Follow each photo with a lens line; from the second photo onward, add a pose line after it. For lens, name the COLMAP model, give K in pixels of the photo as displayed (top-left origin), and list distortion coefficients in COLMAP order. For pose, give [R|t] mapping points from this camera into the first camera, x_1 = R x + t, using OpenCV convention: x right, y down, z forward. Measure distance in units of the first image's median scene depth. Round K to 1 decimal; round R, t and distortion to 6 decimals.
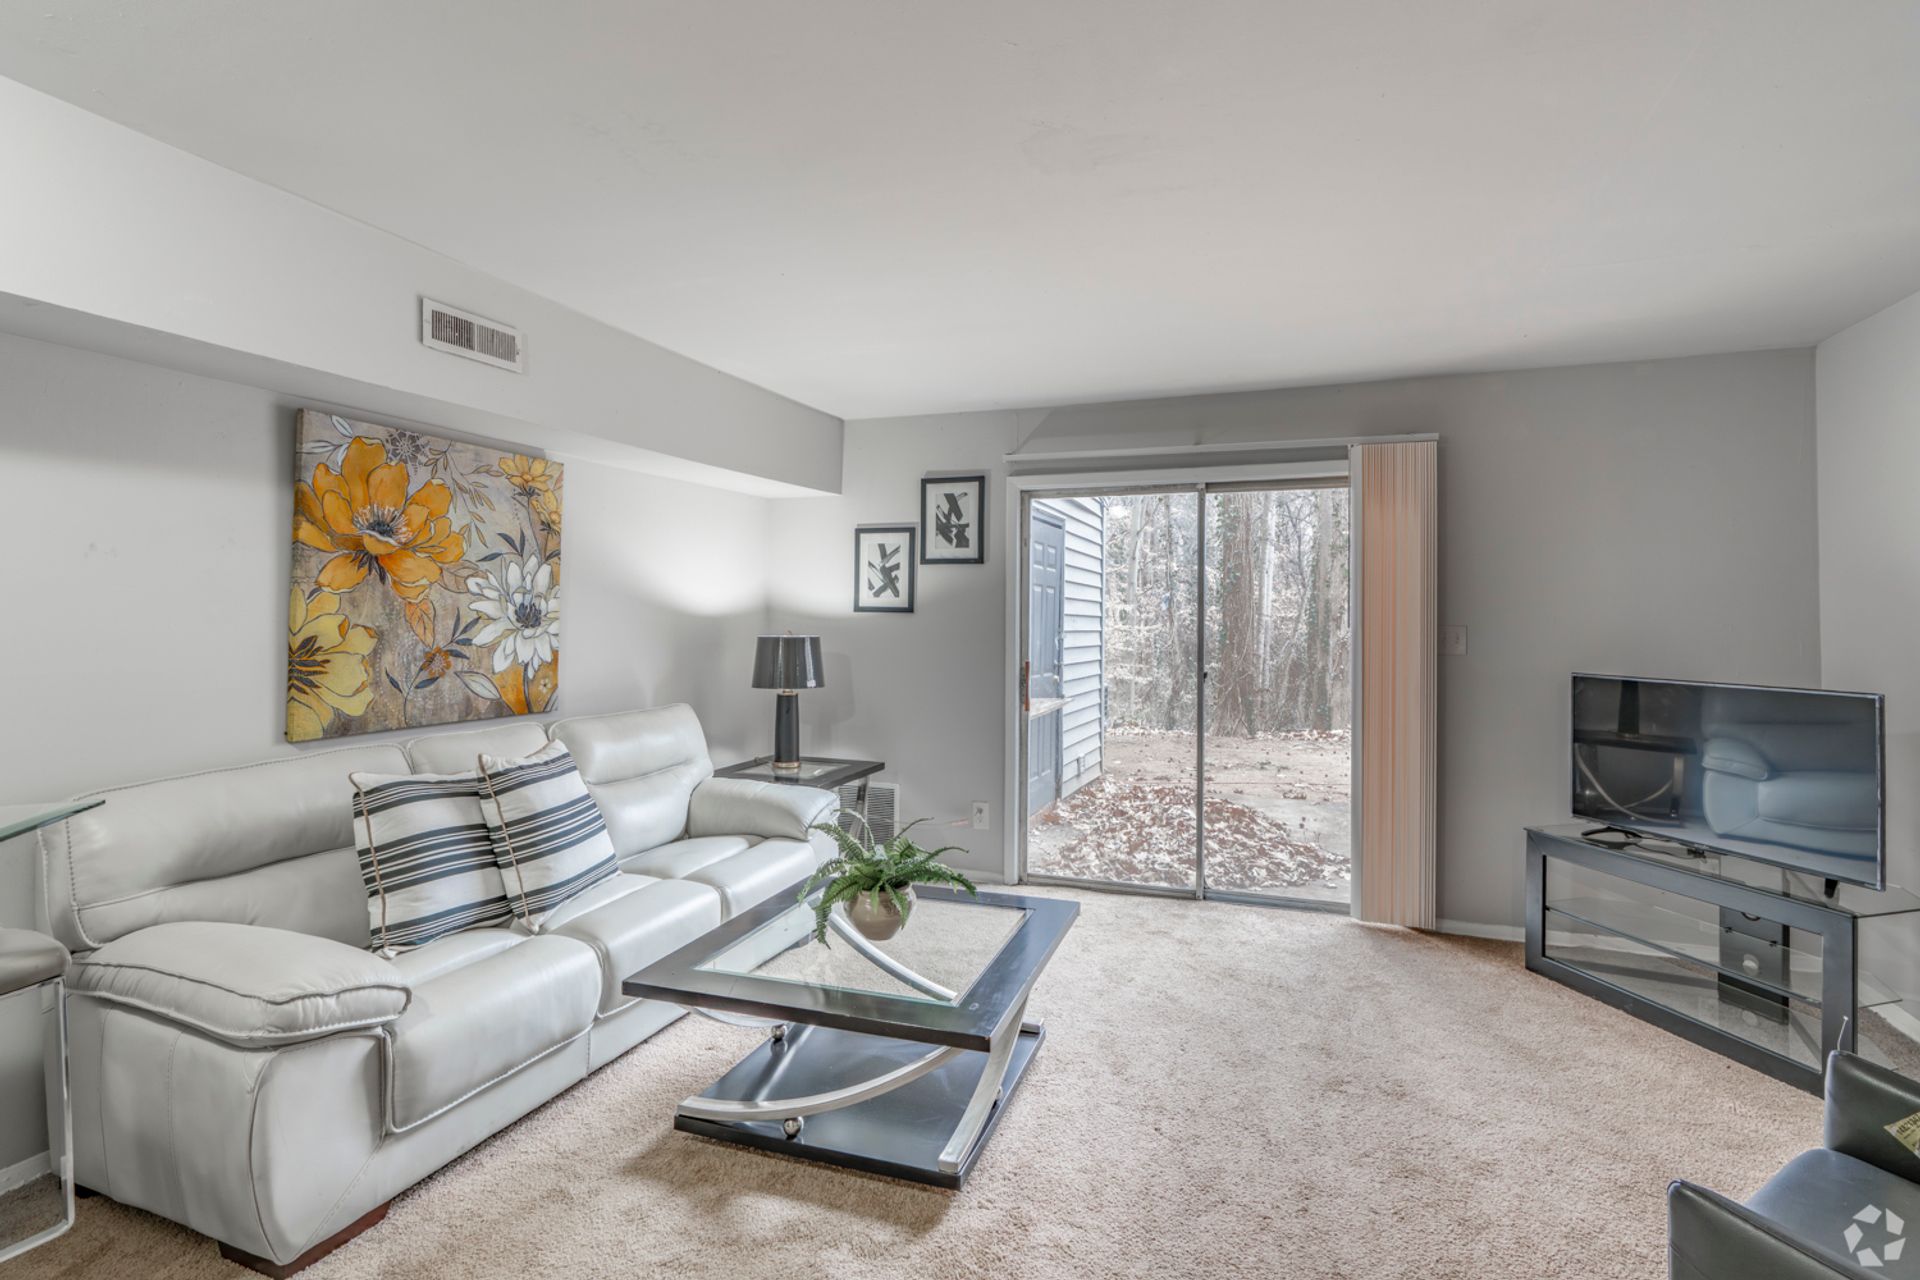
lens RADIAL K [[875.8, 0, 988.7], [0, 875.8, 608.4], [0, 0, 1]] dist [-0.000339, 0.000129]
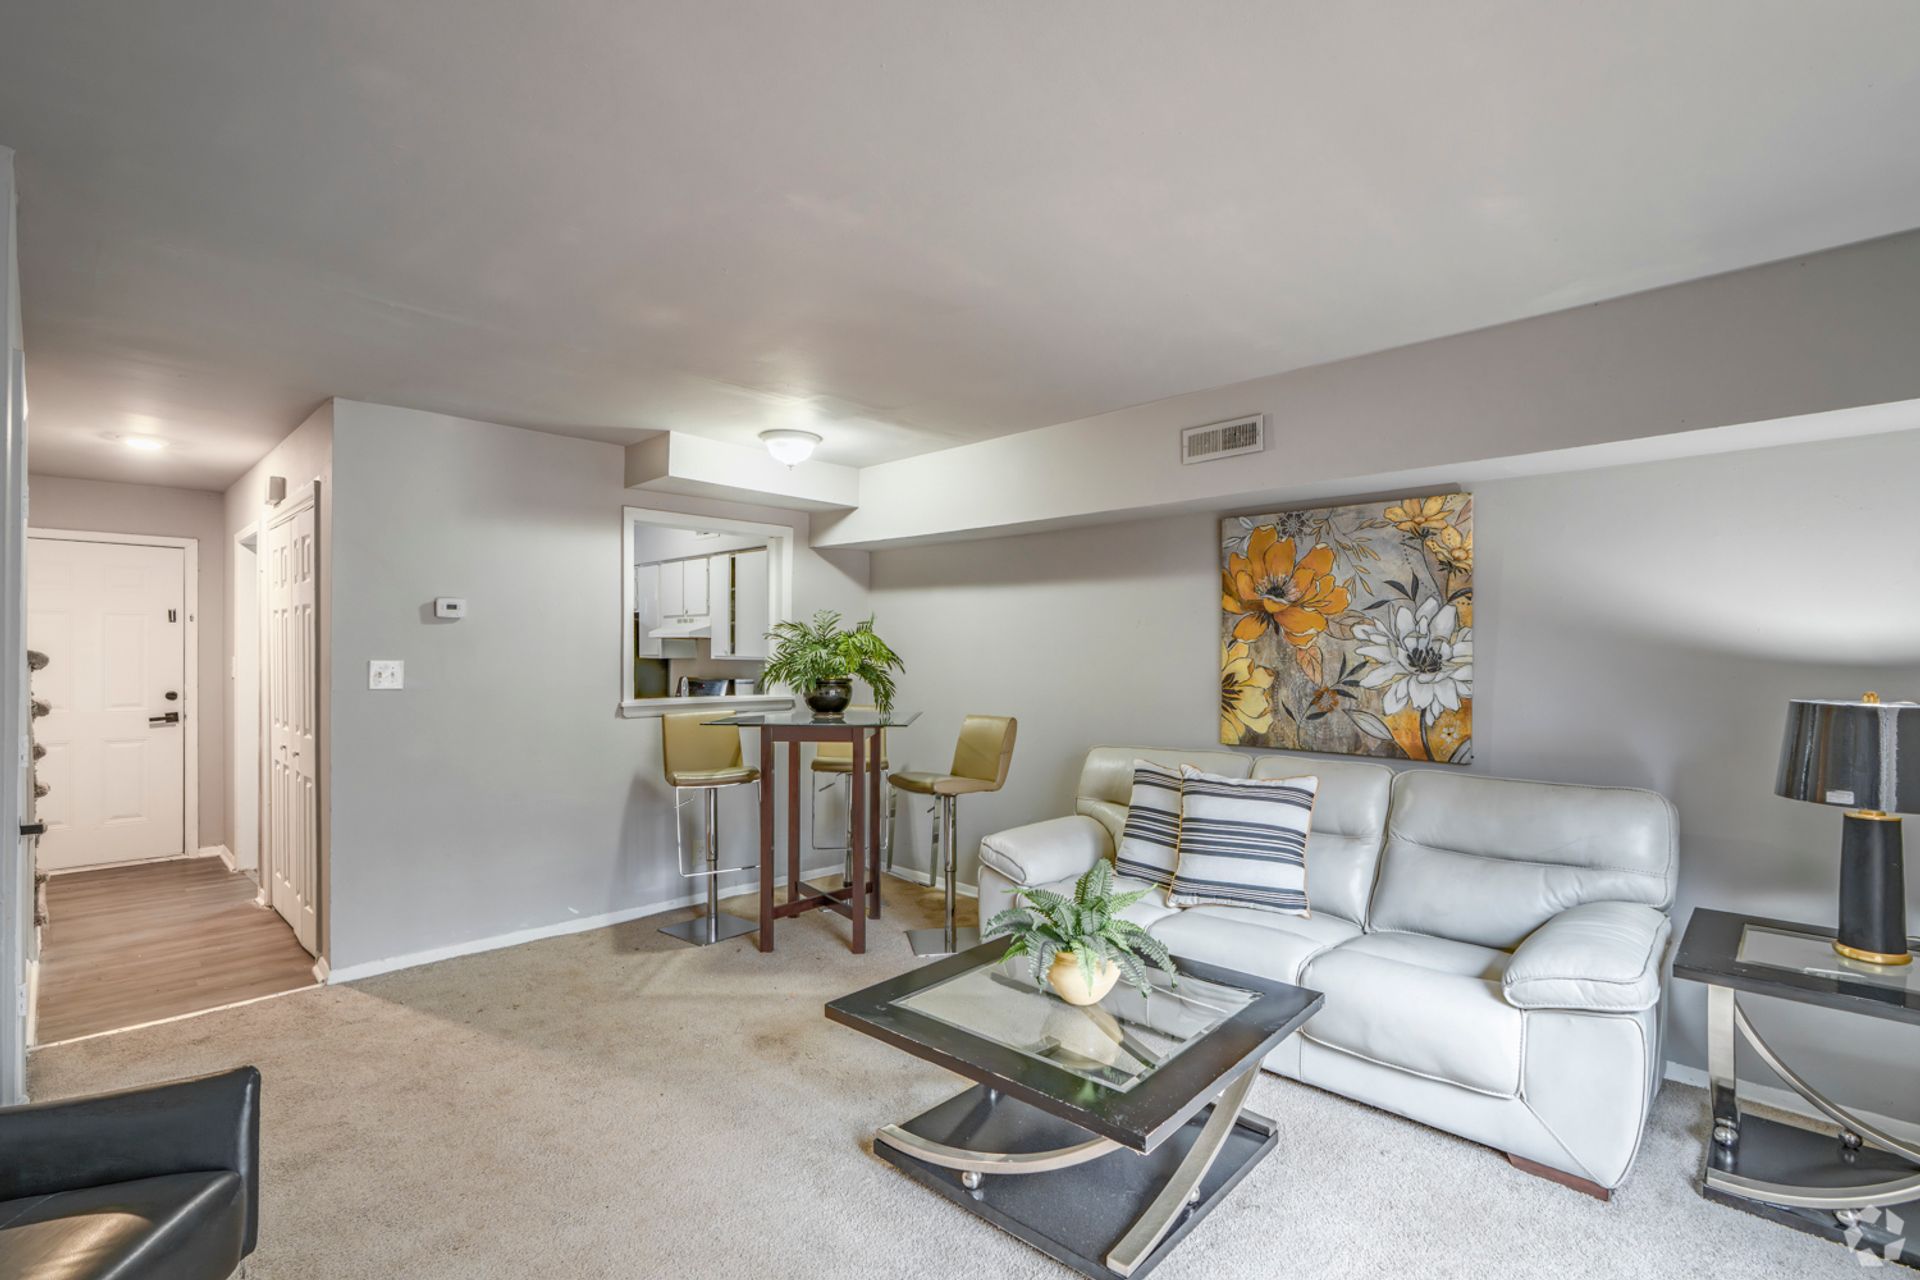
lens RADIAL K [[875.8, 0, 971.5], [0, 875.8, 655.6], [0, 0, 1]] dist [-0.000339, 0.000129]
pose [[-0.400050, -0.005673, -0.916476, 0.589131], [-0.001143, 0.999983, -0.005691, 0.009380], [0.916493, -0.001229, -0.400049, 0.955996]]
